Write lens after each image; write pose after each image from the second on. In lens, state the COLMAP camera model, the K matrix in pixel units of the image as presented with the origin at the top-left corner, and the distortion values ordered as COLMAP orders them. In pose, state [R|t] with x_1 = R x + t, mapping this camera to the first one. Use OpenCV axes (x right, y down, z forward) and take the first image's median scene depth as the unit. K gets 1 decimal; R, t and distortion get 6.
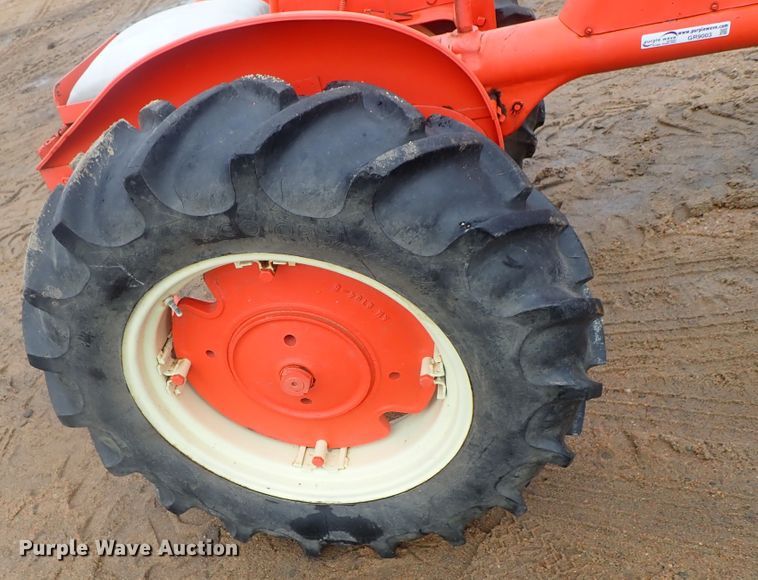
lens RADIAL K [[664.4, 0, 304.1], [0, 664.4, 335.0], [0, 0, 1]] dist [0.012391, -0.023194]
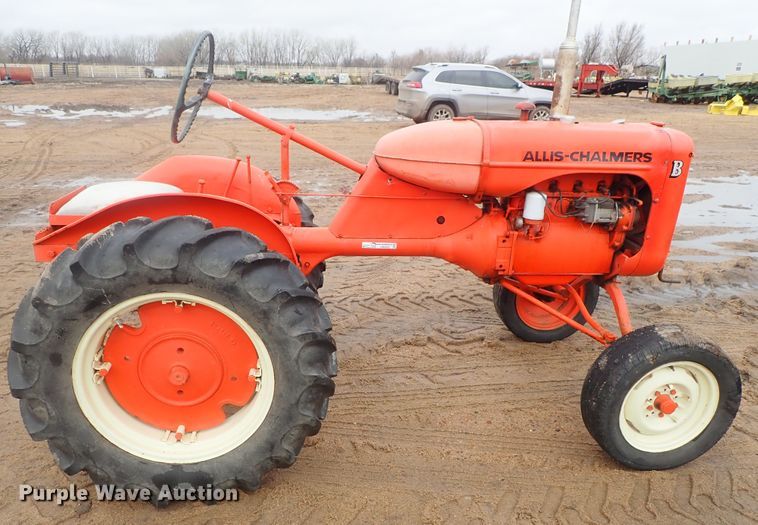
lens RADIAL K [[567.8, 0, 371.9], [0, 567.8, 283.1], [0, 0, 1]] dist [0.003290, -0.010921]
pose [[0.910914, 0.175192, 0.373556, -0.139093], [-0.029263, 0.930529, -0.365048, 0.343585], [-0.411558, 0.321596, 0.852758, -0.548929]]
